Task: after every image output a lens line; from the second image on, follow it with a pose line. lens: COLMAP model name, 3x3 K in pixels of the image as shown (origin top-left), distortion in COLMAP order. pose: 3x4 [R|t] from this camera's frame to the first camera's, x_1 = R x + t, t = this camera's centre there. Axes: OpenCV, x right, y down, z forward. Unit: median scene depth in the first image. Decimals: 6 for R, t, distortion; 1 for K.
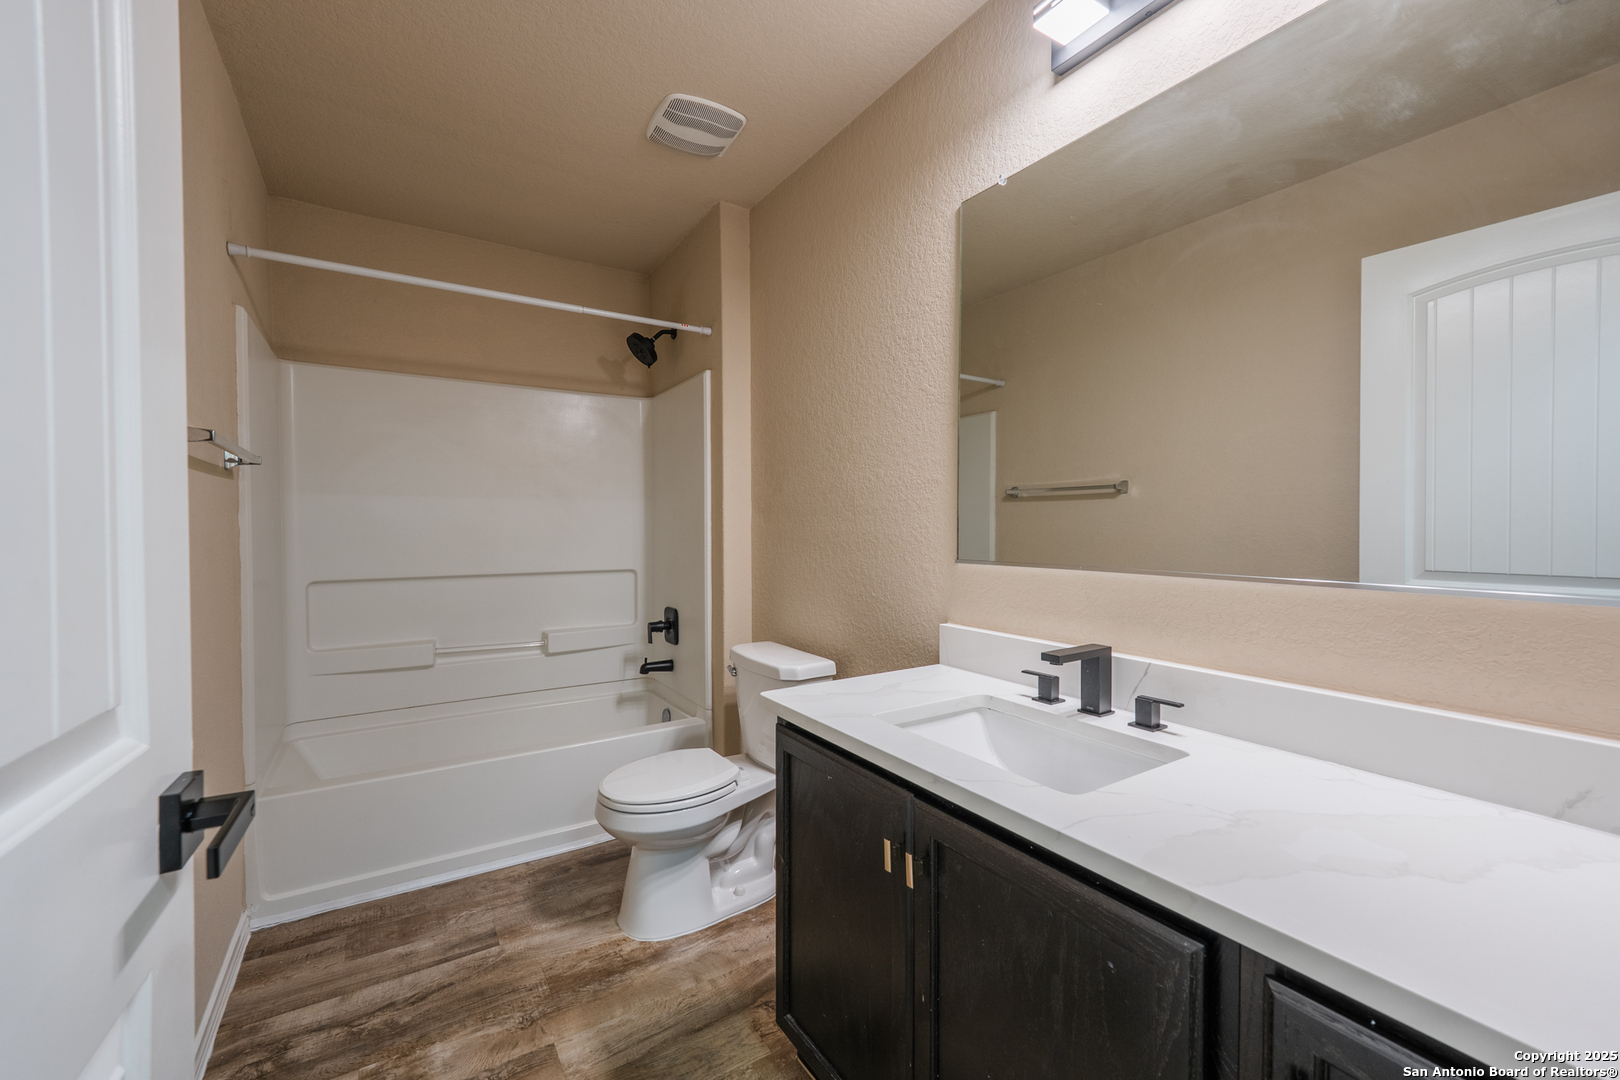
lens RADIAL K [[647.6, 0, 795.6], [0, 647.6, 539.2], [0, 0, 1]] dist [0.007370, -0.000370]
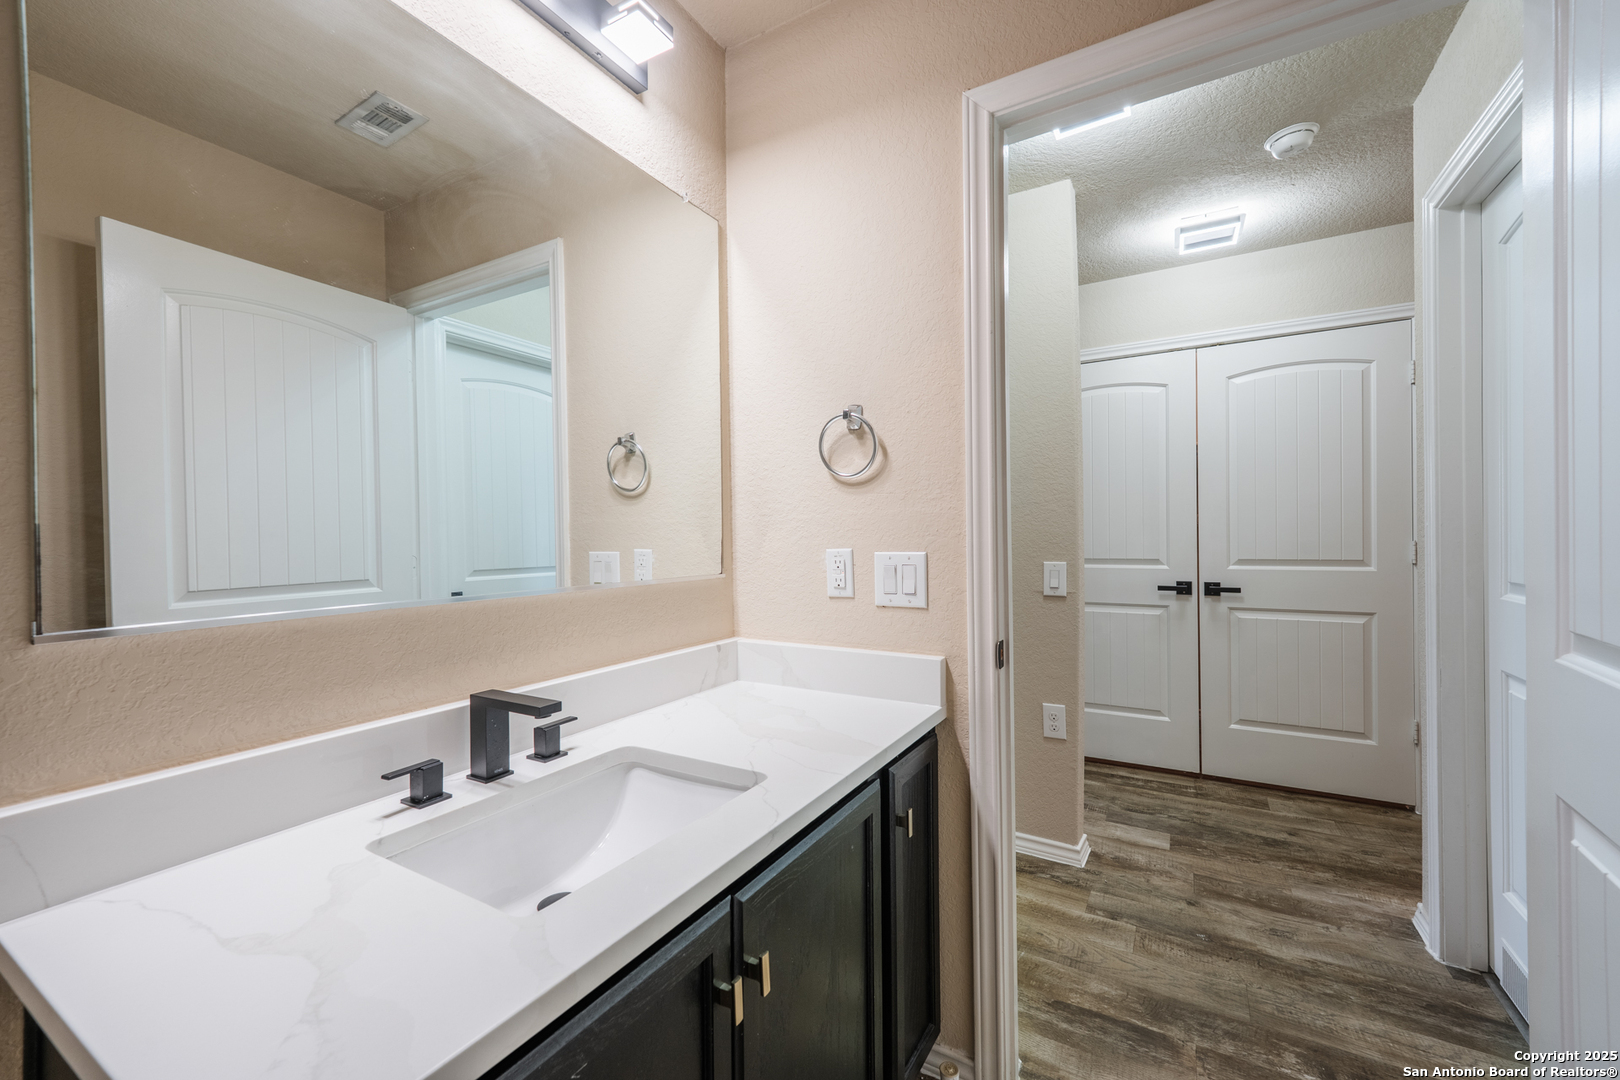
lens RADIAL K [[647.6, 0, 795.6], [0, 647.6, 539.2], [0, 0, 1]] dist [0.007370, -0.000370]
pose [[-0.458379, 0.003639, 0.888749, -0.485493], [0.026842, 0.999592, 0.009751, -0.028947], [-0.888352, 0.028325, -0.458290, 1.149234]]
